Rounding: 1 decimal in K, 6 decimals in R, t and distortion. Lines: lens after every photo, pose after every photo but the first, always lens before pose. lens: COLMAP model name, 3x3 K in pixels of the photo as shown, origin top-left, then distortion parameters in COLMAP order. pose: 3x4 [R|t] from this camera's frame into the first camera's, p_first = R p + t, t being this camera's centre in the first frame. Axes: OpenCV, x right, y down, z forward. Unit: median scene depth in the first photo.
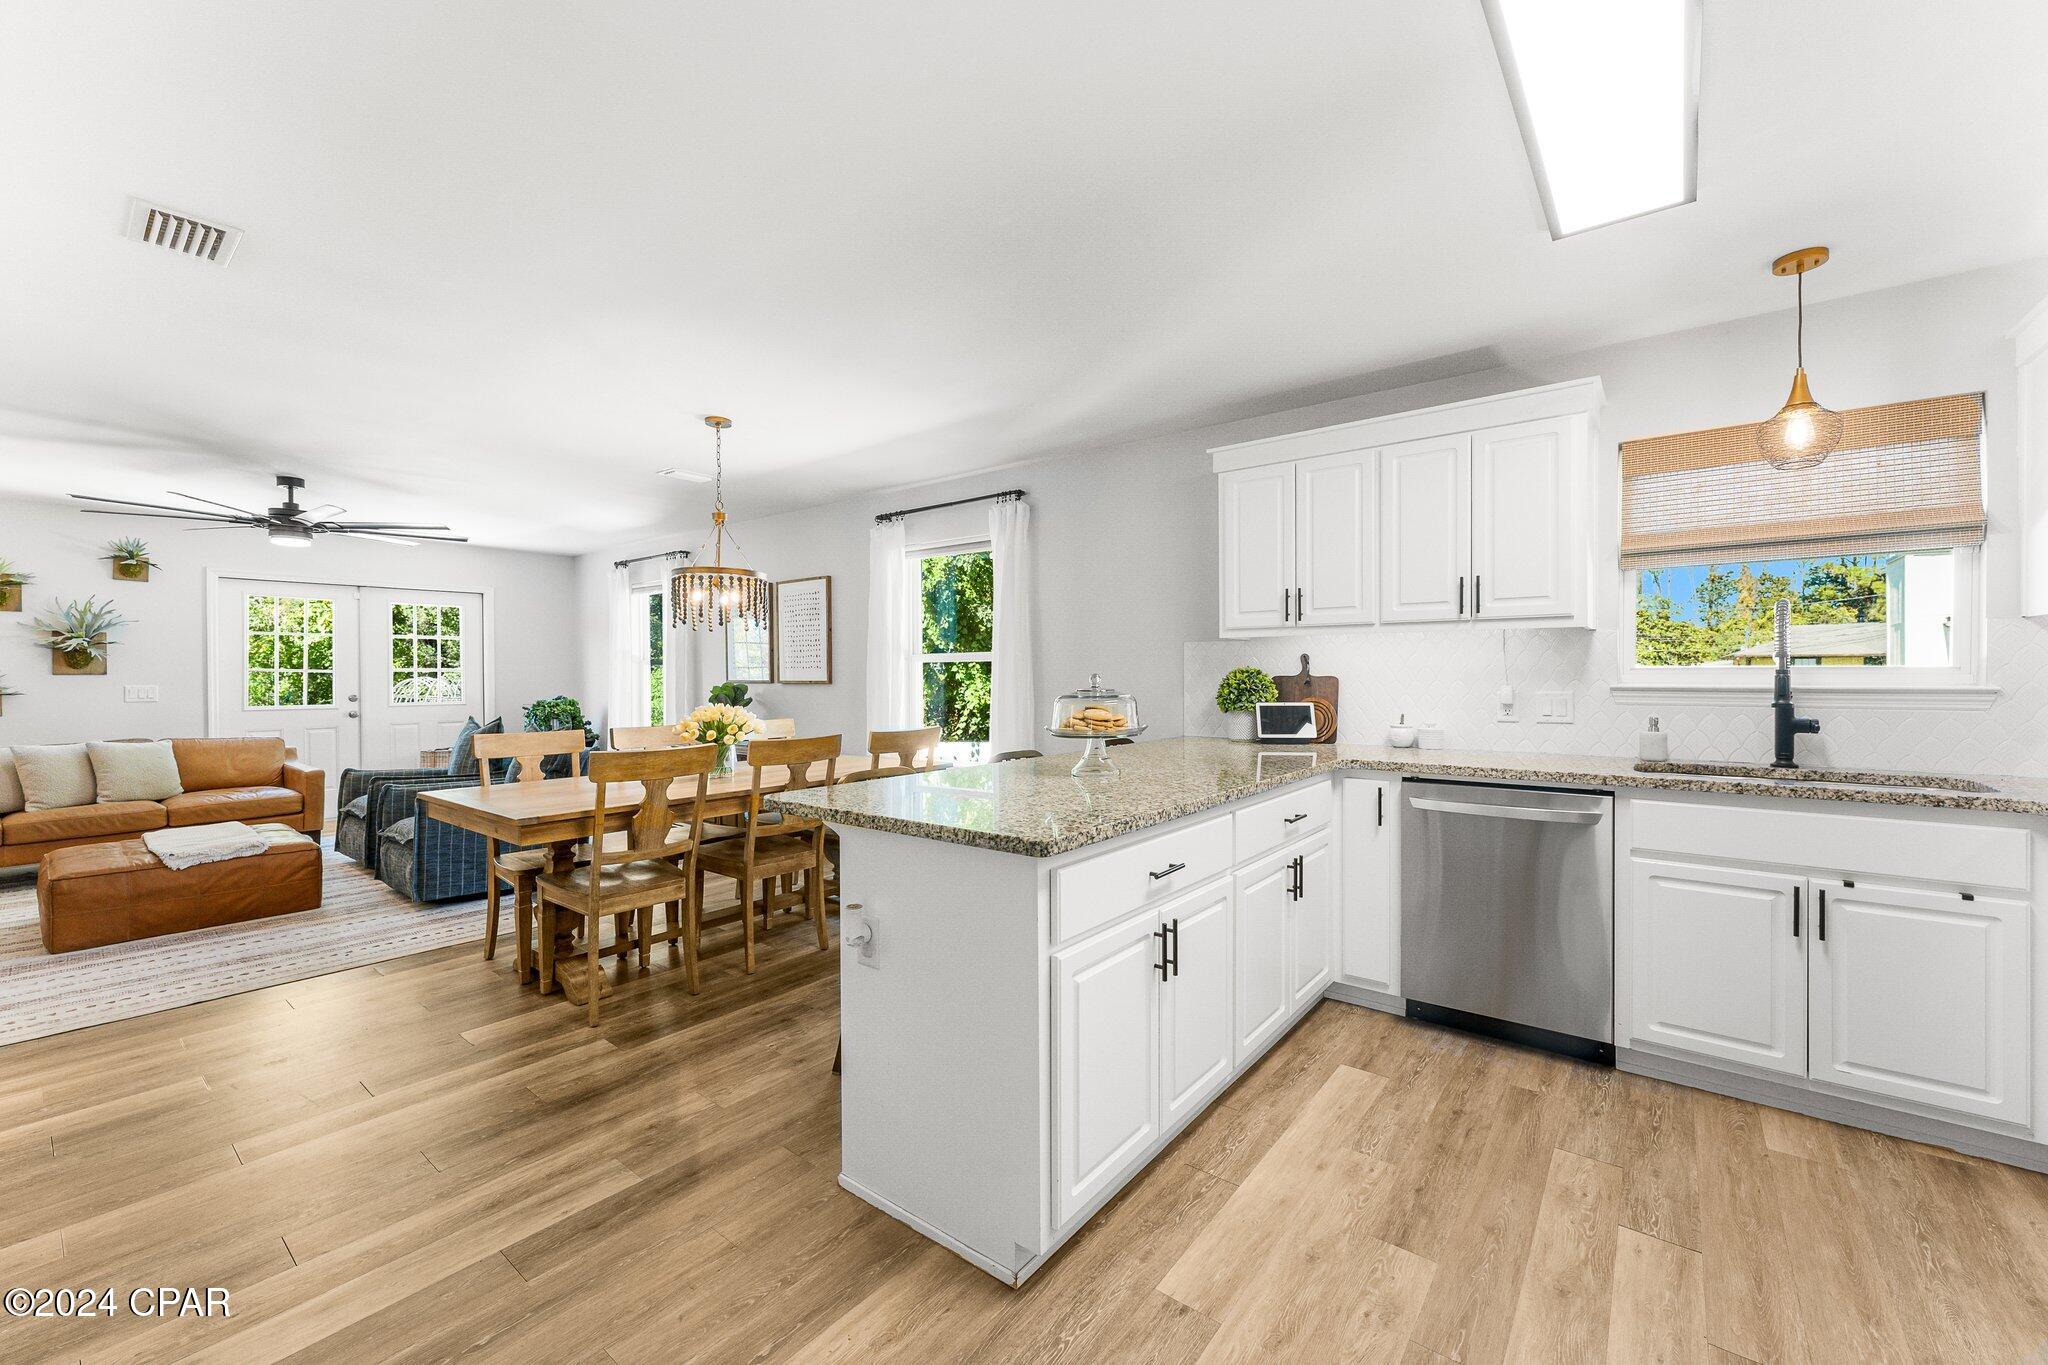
lens RADIAL K [[815.2, 0, 1019.8], [0, 815.2, 680.3], [0, 0, 1]] dist [-0.001285, 0.000240]
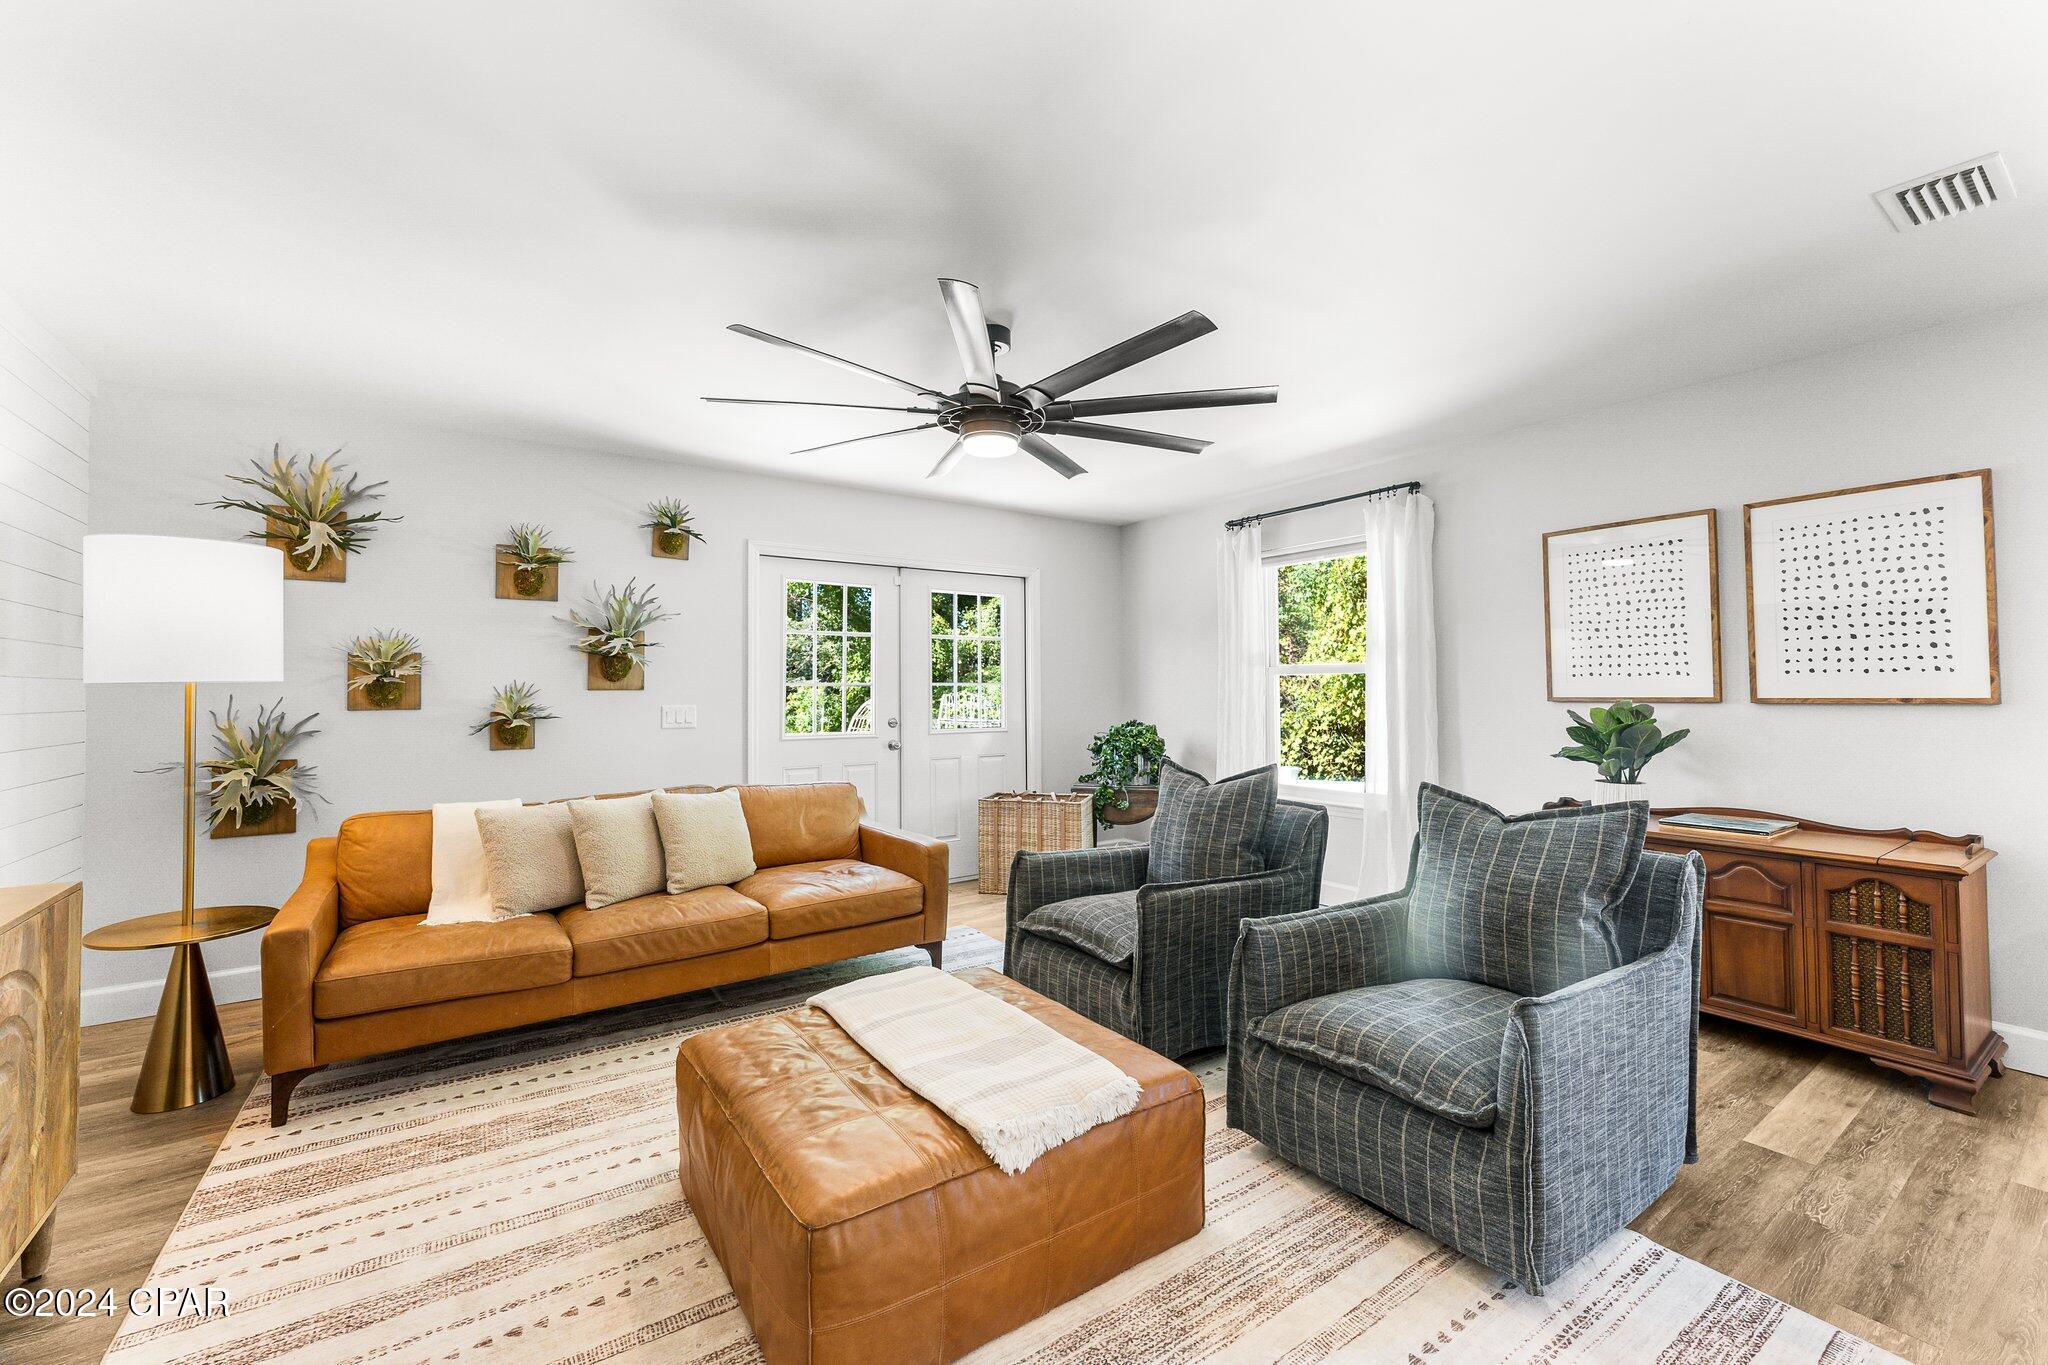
lens RADIAL K [[823.5, 0, 1038.5], [0, 823.5, 671.4], [0, 0, 1]] dist [-0.000839, 0.000007]
pose [[0.964505, -0.009020, -0.263909, -1.191923], [0.000547, 0.999482, -0.032163, 0.000559], [0.264062, 0.030877, 0.964011, 0.790748]]
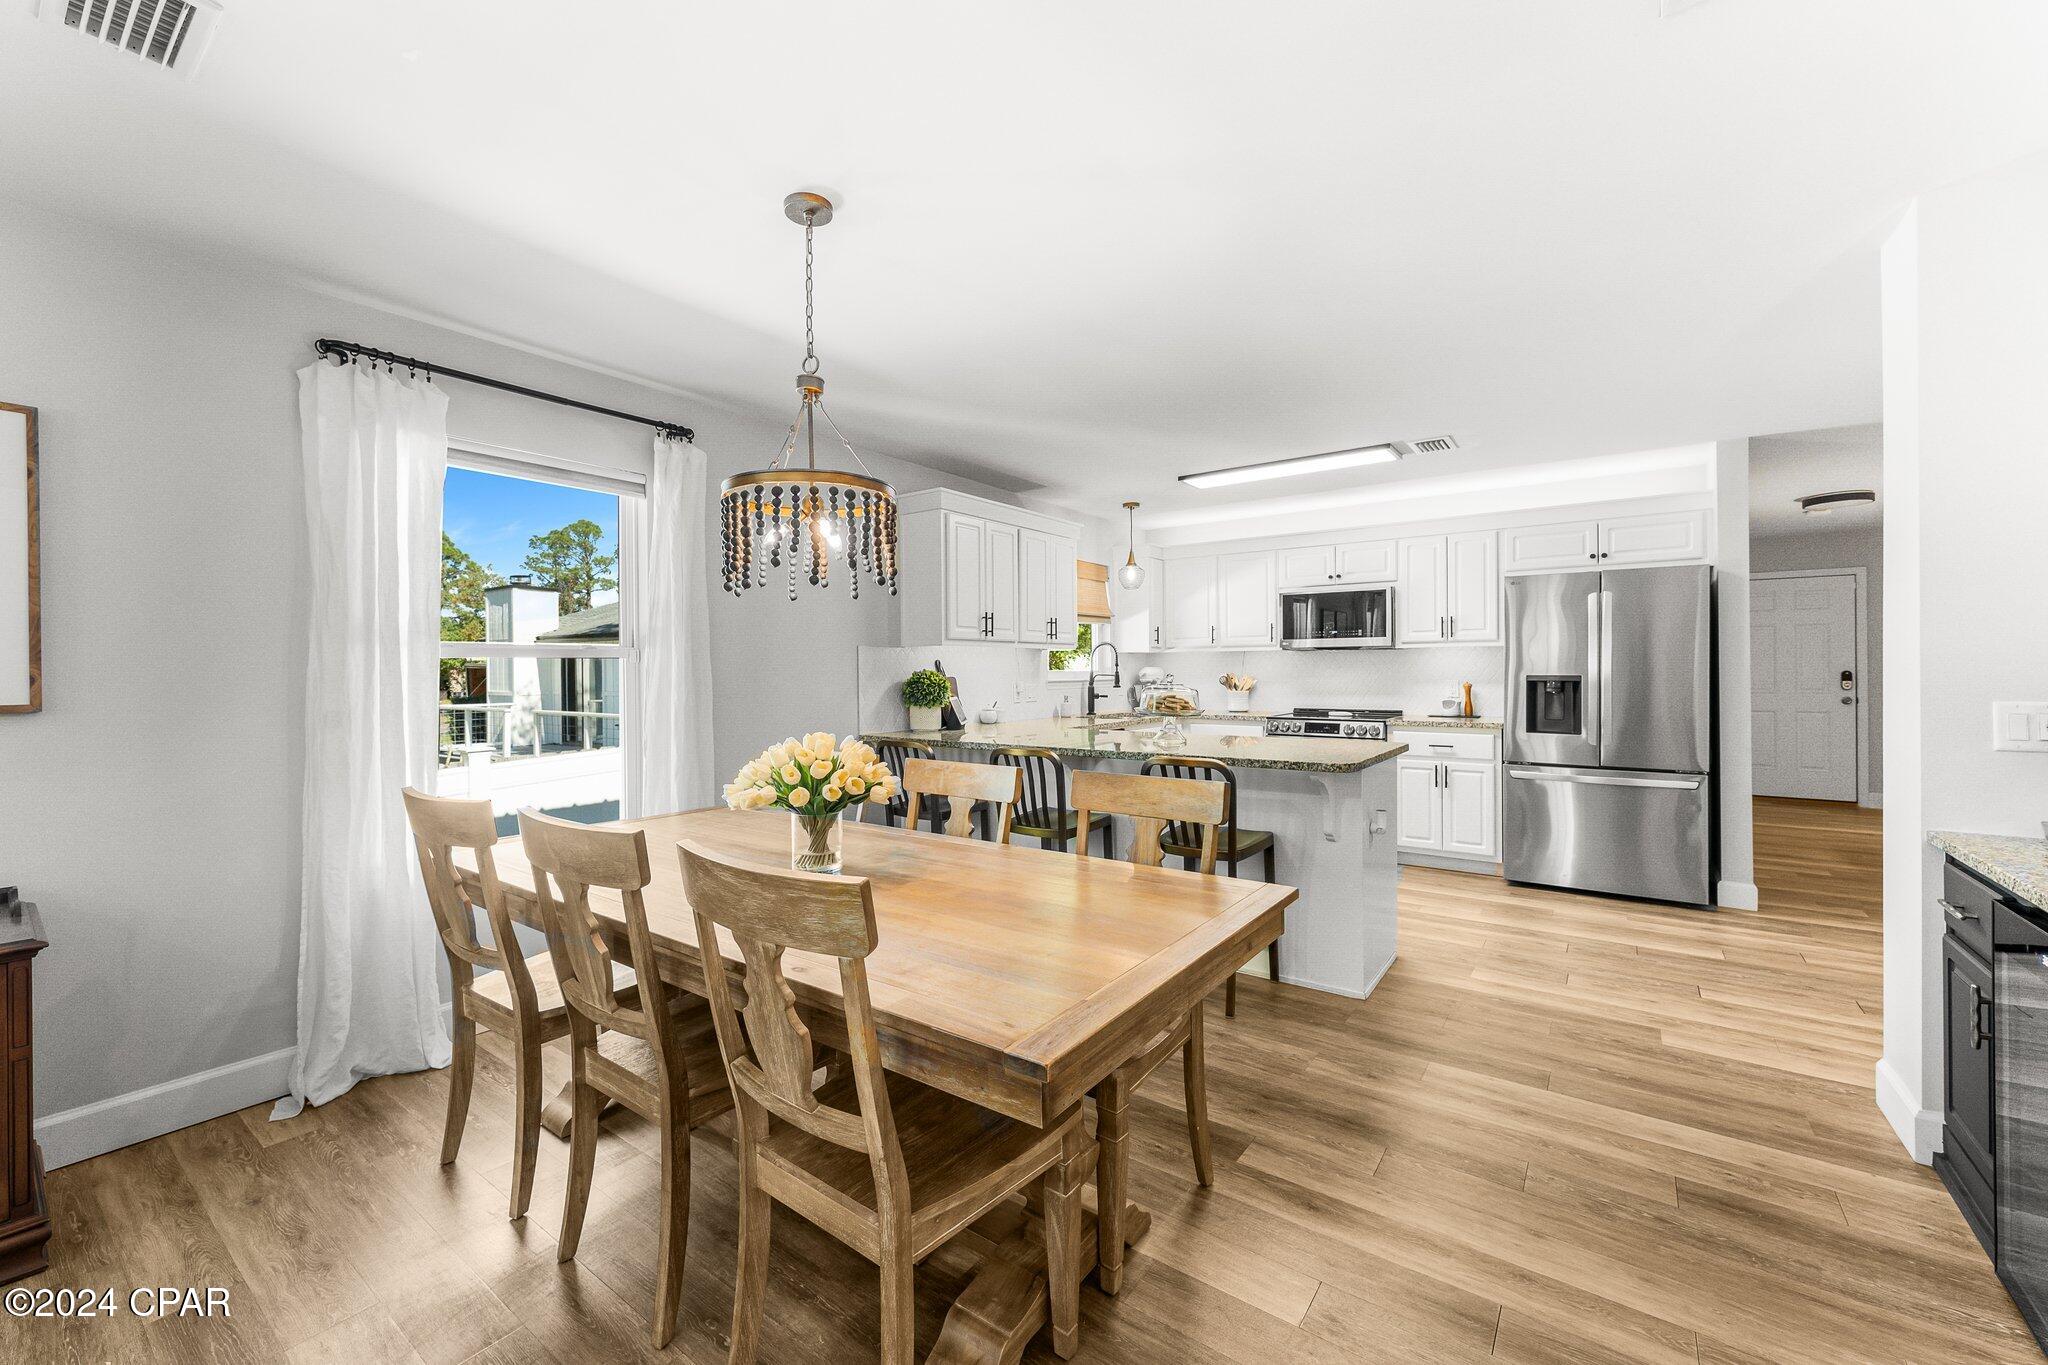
lens RADIAL K [[827.1, 0, 1003.9], [0, 827.1, 672.1], [0, 0, 1]] dist [-0.000562, 0.000025]
pose [[-0.035838, 0.002909, 0.999353, -1.152517], [0.018234, 0.999831, -0.002257, -0.009407], [-0.999191, 0.018141, -0.035885, 1.125858]]
